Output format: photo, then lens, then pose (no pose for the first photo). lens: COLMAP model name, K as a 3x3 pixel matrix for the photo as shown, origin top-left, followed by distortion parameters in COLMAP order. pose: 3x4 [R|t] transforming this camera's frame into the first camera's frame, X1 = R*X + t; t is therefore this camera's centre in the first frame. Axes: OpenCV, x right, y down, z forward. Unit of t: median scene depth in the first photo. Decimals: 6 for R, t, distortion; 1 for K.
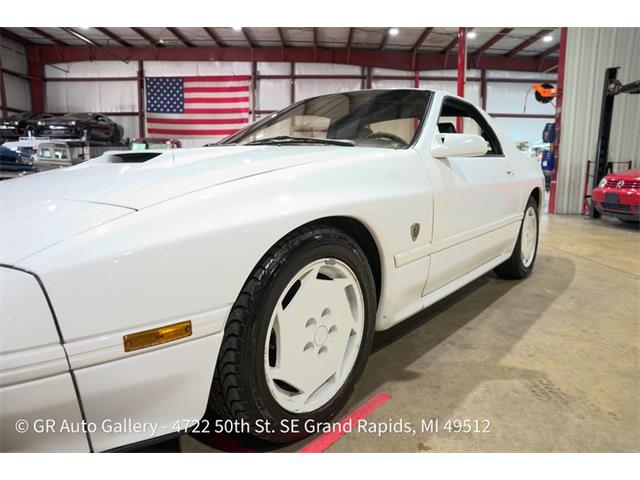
lens RADIAL K [[438.2, 0, 321.5], [0, 438.2, 239.3], [0, 0, 1]] dist [-0.143698, 0.113797]
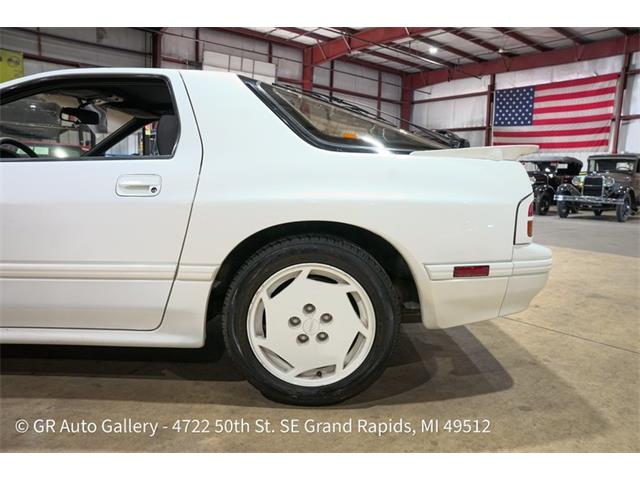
lens RADIAL K [[438.2, 0, 321.5], [0, 438.2, 239.3], [0, 0, 1]] dist [-0.143698, 0.113797]
pose [[0.634666, 0.114366, -0.764277, 0.116694], [-0.141700, 0.989443, 0.030389, -0.015855], [0.759684, 0.089011, 0.644171, 0.094888]]
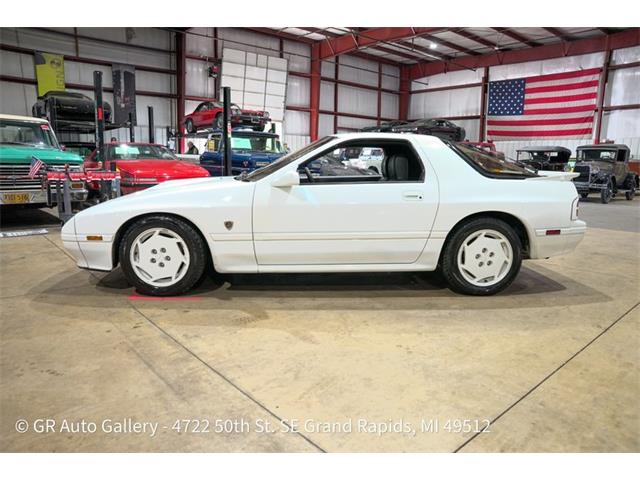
lens RADIAL K [[438.2, 0, 321.5], [0, 438.2, 239.3], [0, 0, 1]] dist [-0.143698, 0.113797]
pose [[0.663973, 0.130493, -0.736282, 0.136067], [-0.124828, 0.990181, 0.062923, -0.009150], [0.737264, 0.050129, 0.673743, -0.001259]]
